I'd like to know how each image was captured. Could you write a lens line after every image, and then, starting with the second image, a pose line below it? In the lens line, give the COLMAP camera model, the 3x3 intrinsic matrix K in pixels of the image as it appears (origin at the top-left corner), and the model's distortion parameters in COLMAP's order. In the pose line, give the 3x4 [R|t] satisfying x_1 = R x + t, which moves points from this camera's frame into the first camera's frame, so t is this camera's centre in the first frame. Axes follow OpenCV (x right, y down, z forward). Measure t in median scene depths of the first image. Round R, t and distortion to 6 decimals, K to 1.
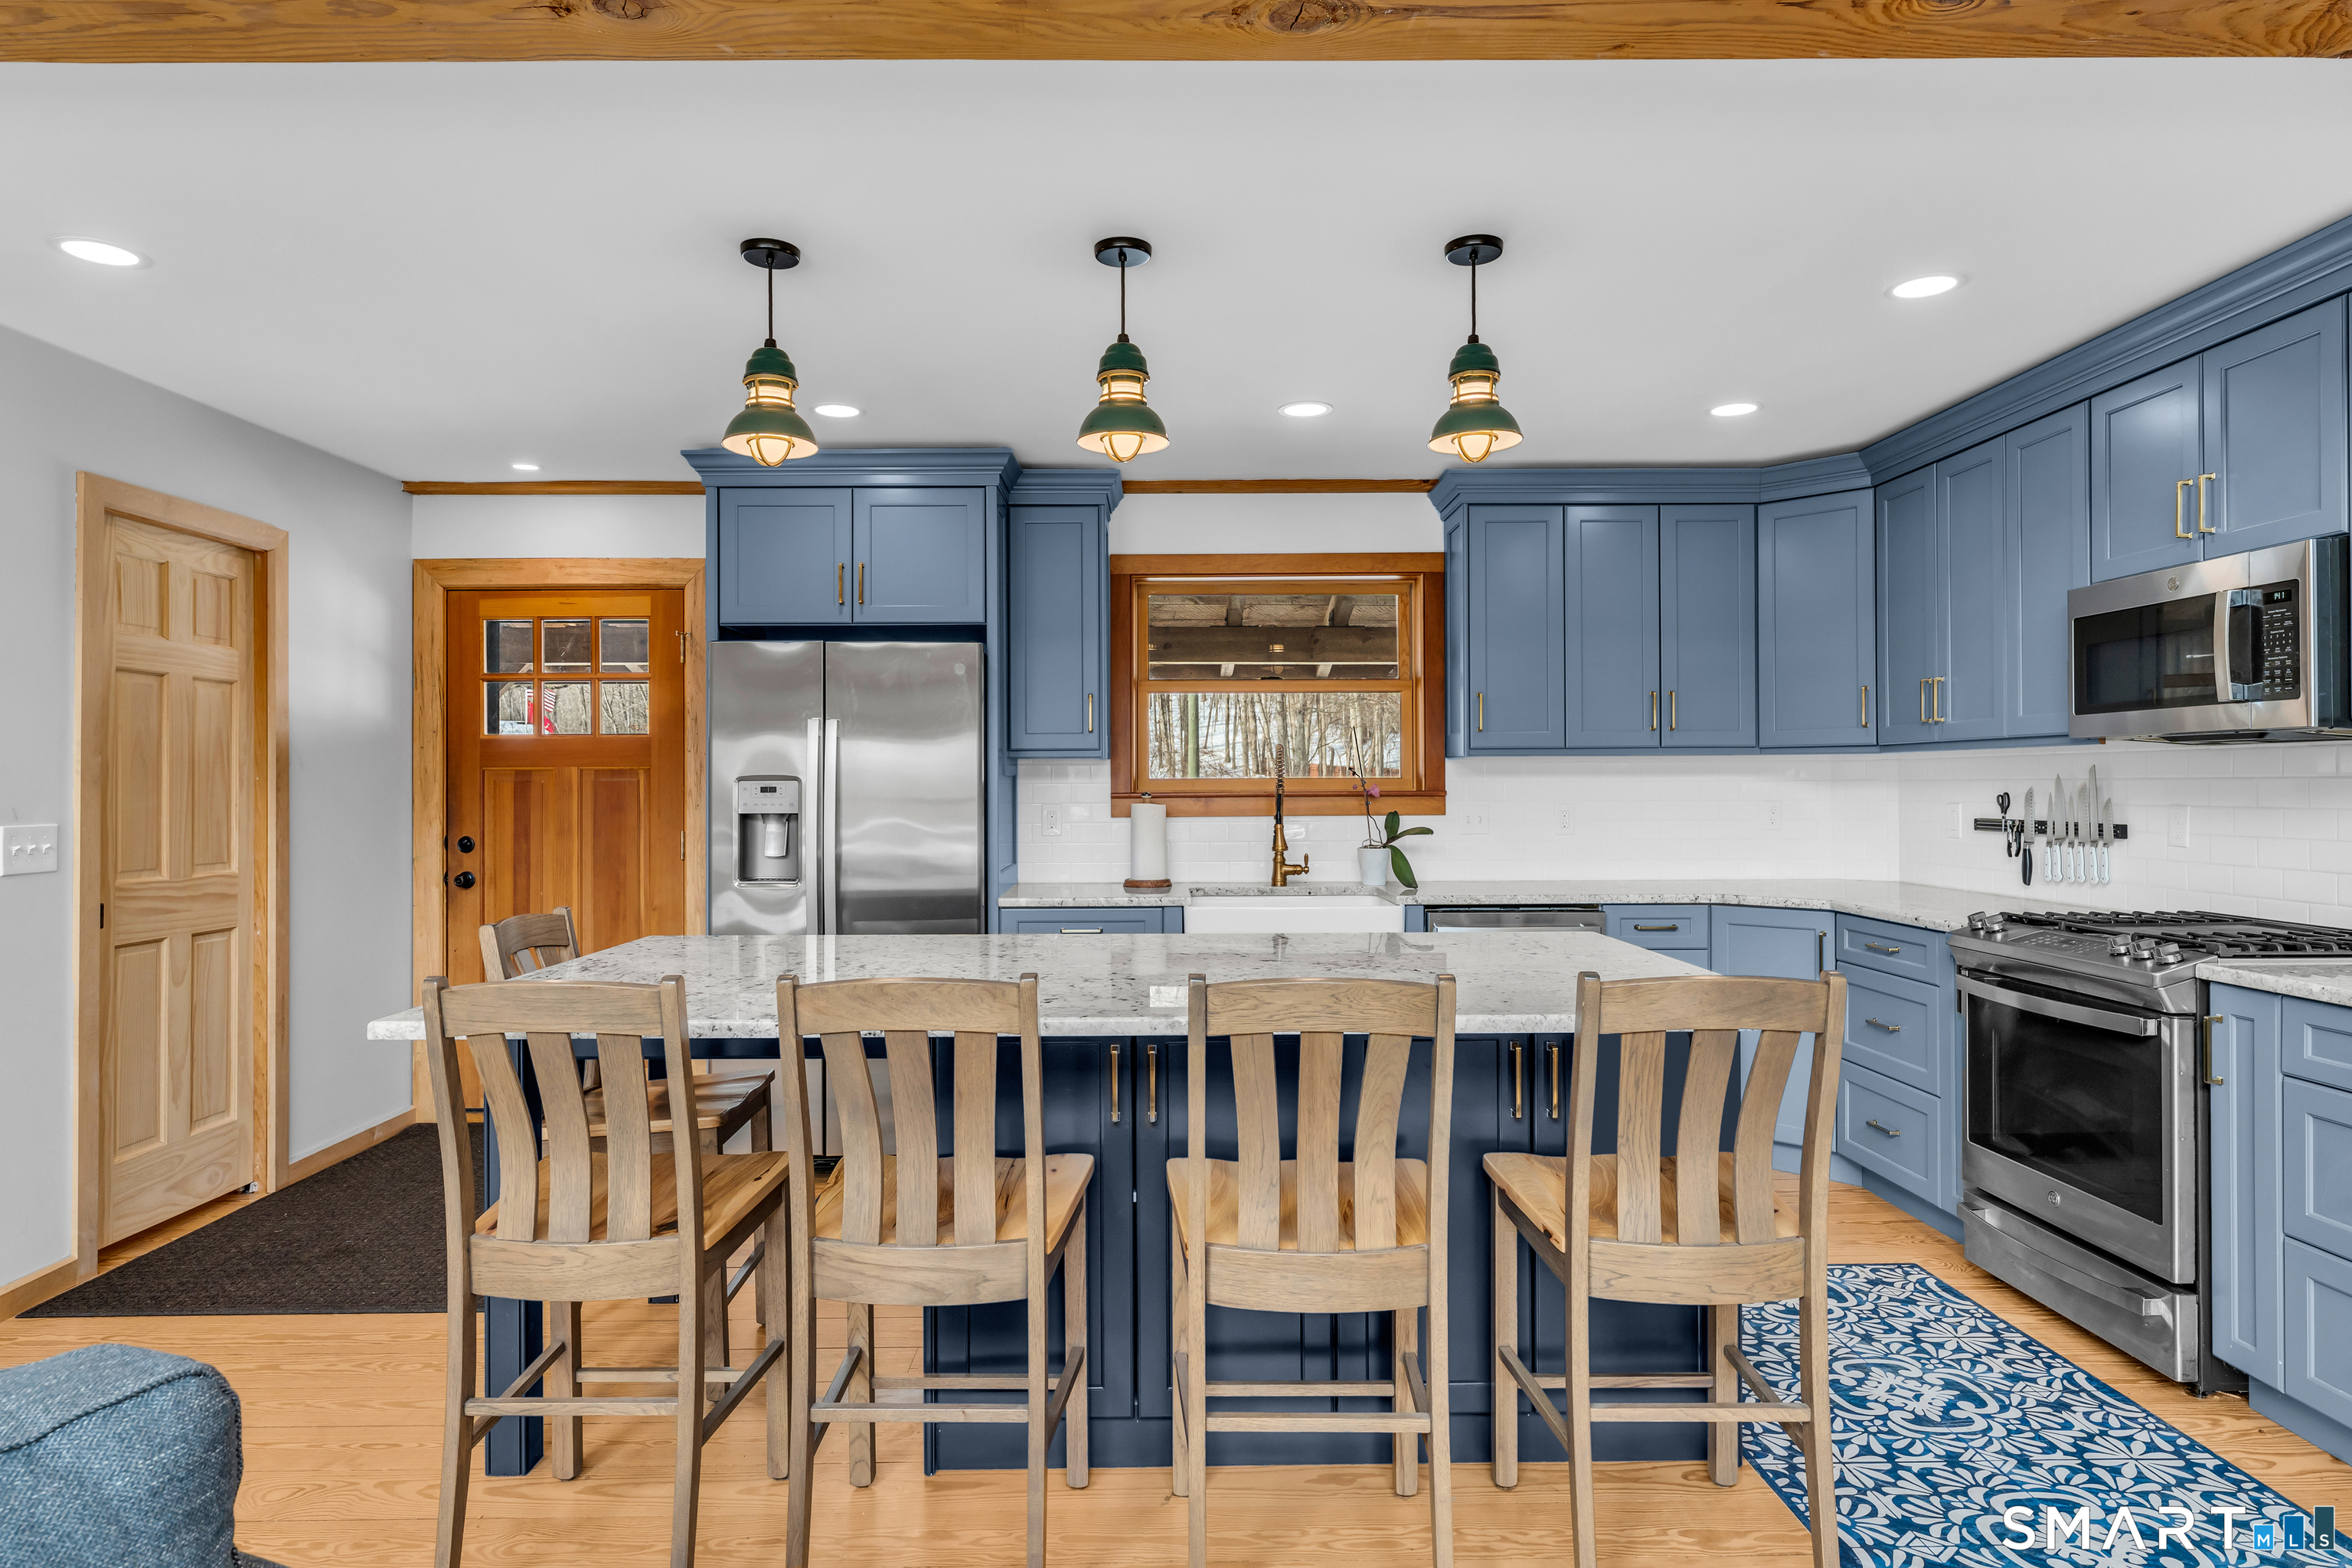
lens RADIAL K [[1316.1, 0, 1176.5], [0, 1316.1, 774.0], [0, 0, 1]] dist [-0.000675, 0.000838]
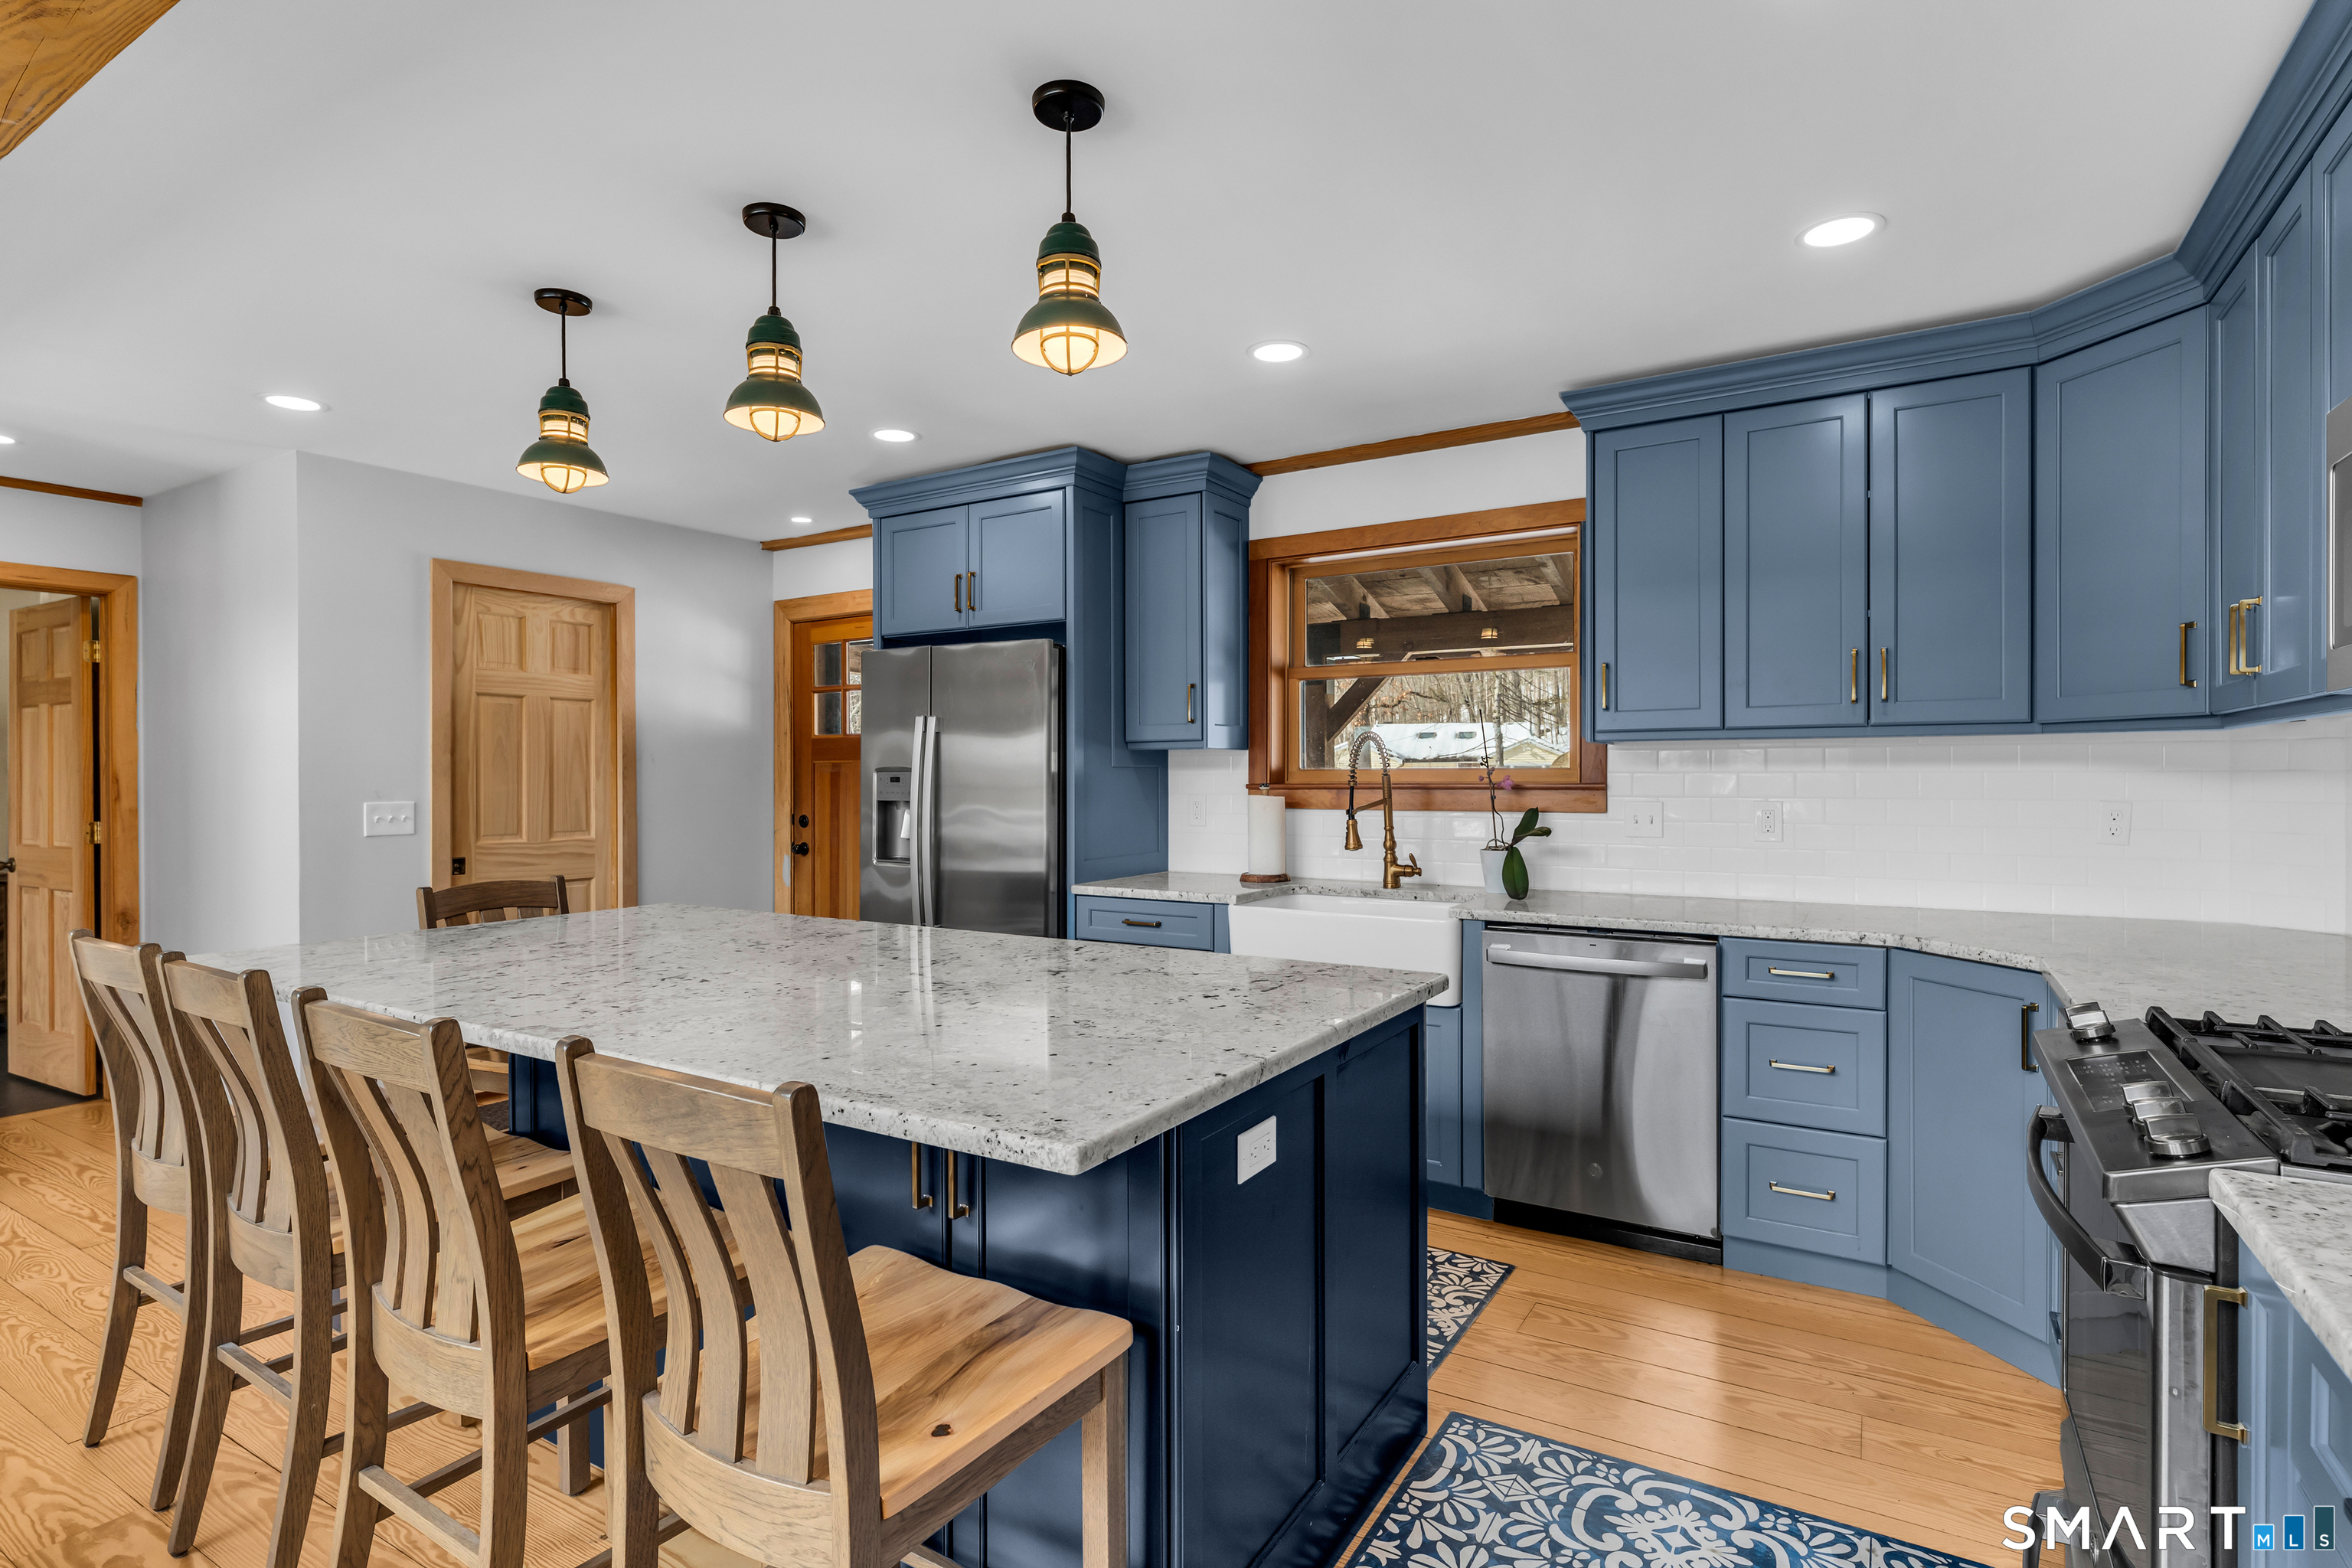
lens RADIAL K [[1140.2, 0, 1188.4], [0, 1140.2, 783.5], [0, 0, 1]] dist [0.000650, -0.000033]
pose [[0.850402, 0.005762, -0.526103, 0.403490], [0.002548, 0.999883, 0.015070, 0.001266], [0.526128, -0.014156, 0.850288, 0.280841]]
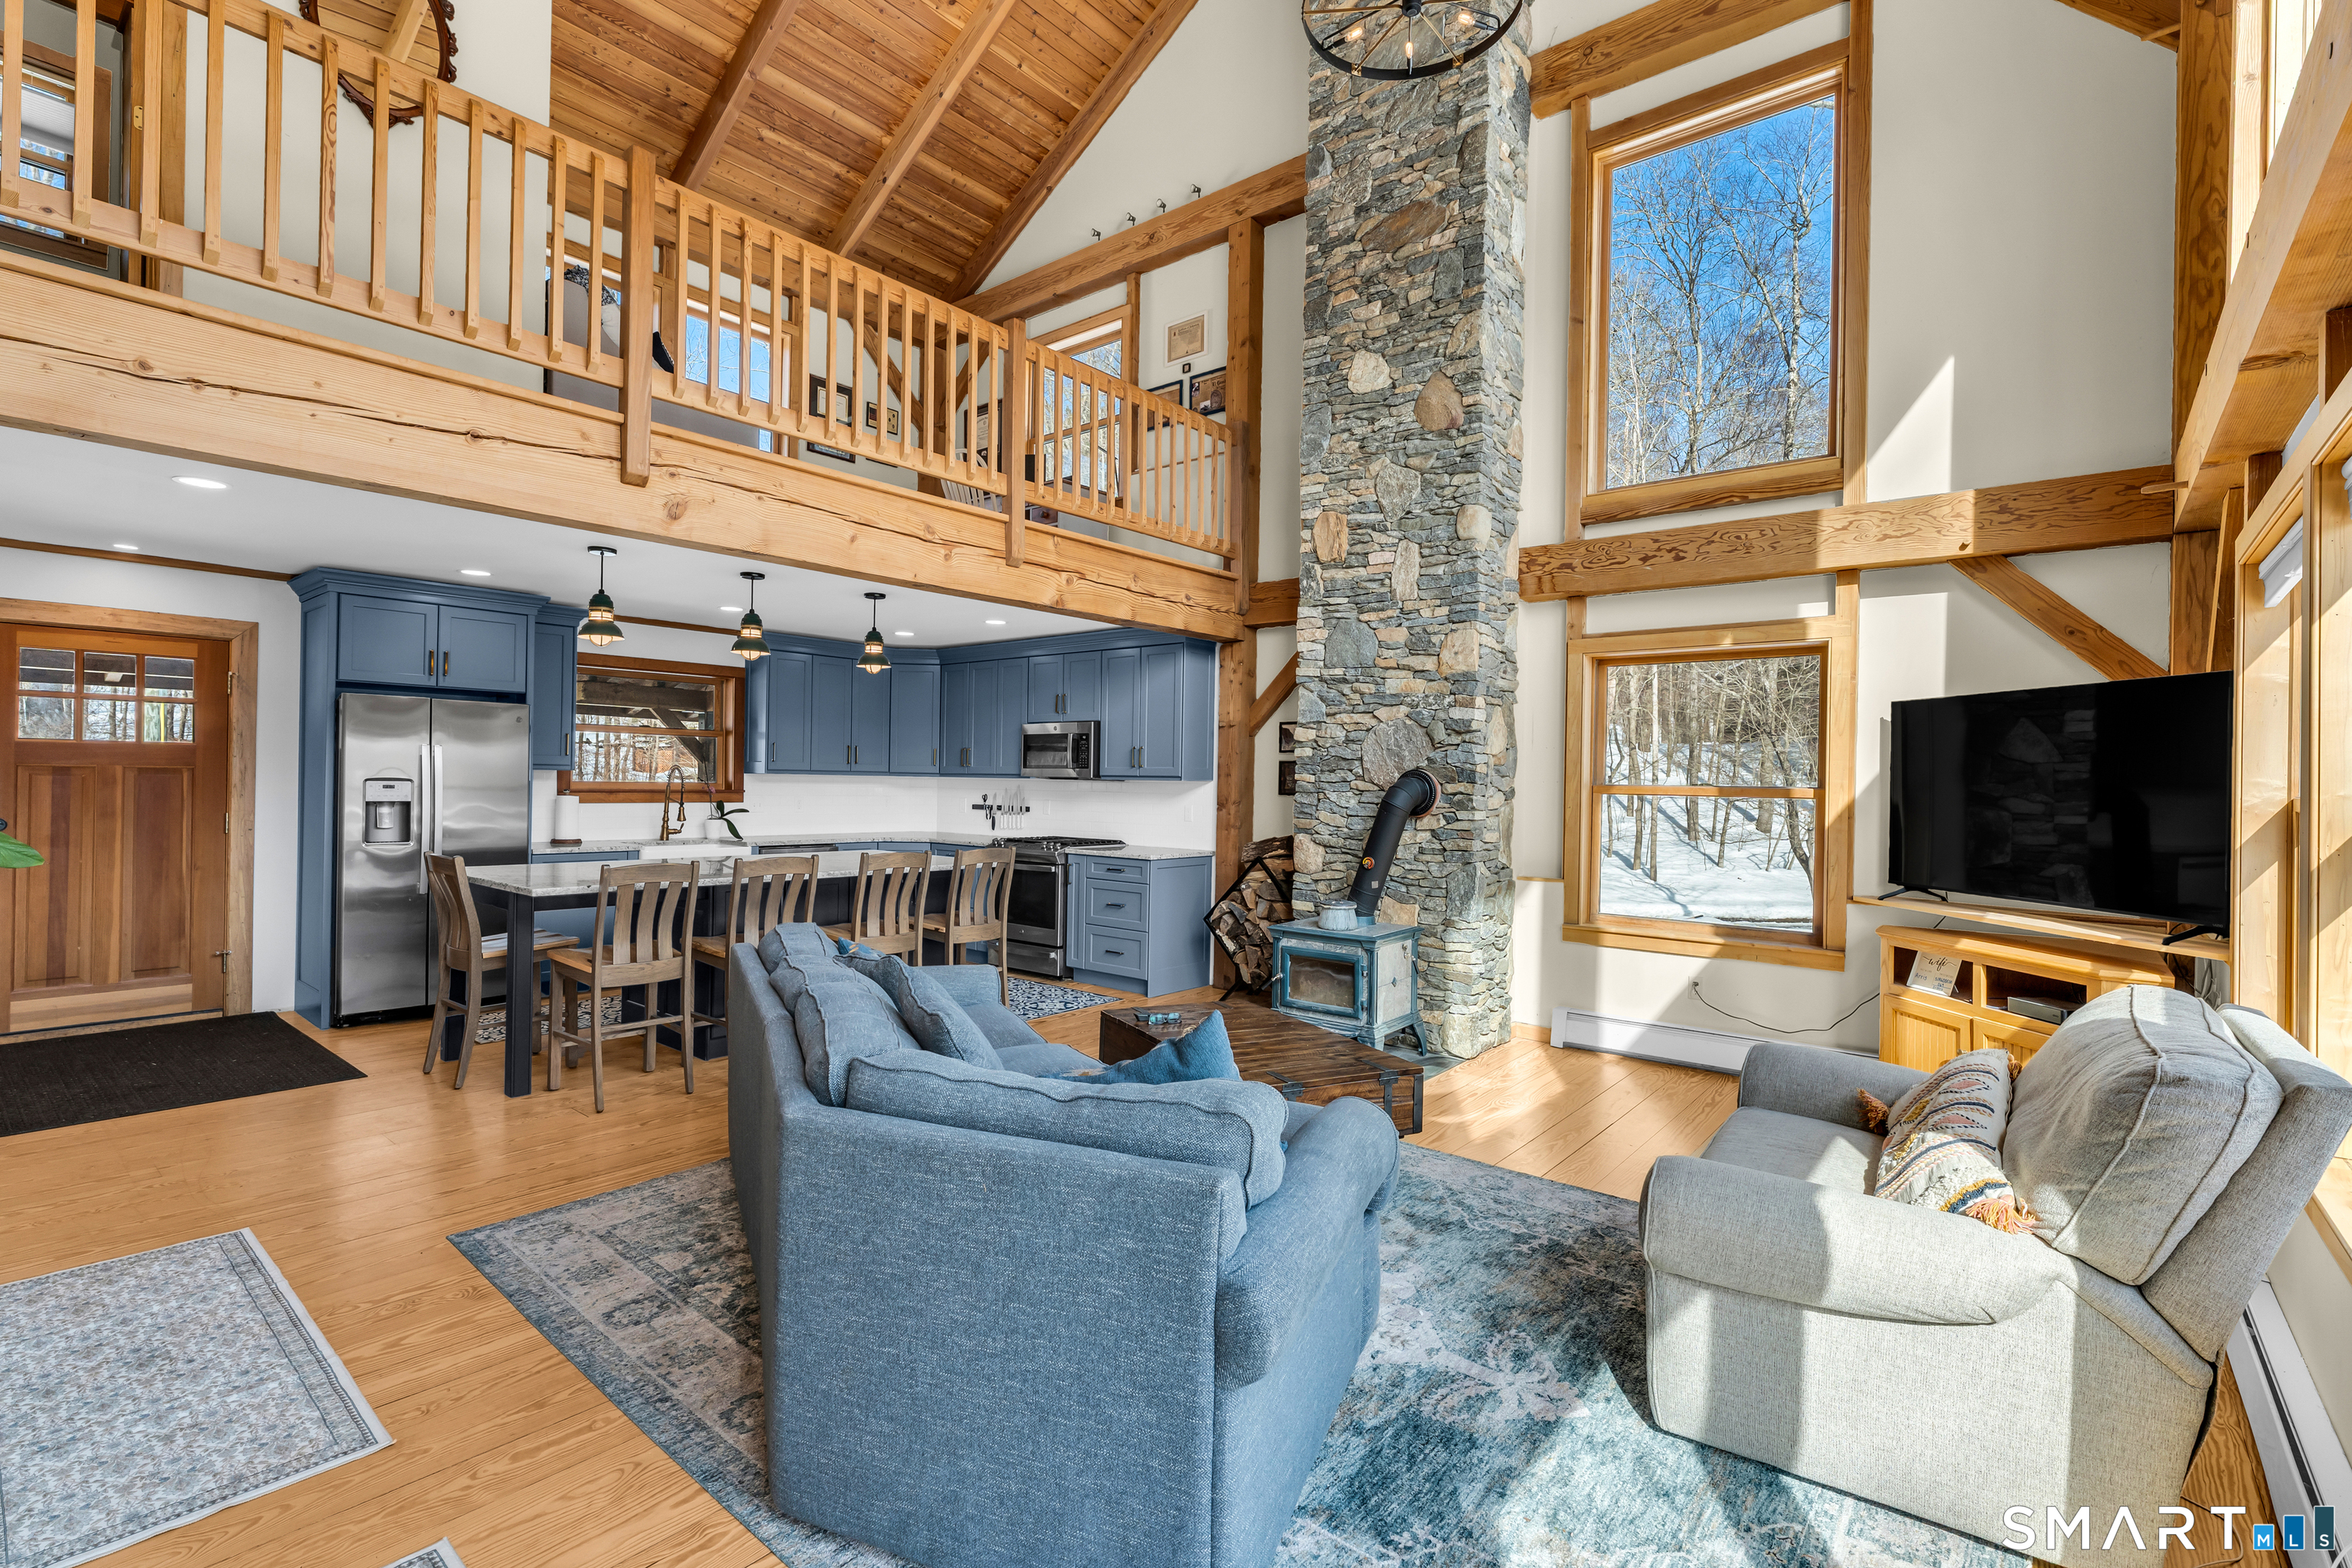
lens RADIAL K [[1065.6, 0, 1172.6], [0, 1065.6, 779.8], [0, 0, 1]] dist [-0.001462, -0.000098]
pose [[0.653460, 0.016623, 0.756779, -0.642059], [-0.026012, 0.999662, 0.000502, -0.021886], [-0.756514, -0.020013, 0.653671, -0.566445]]
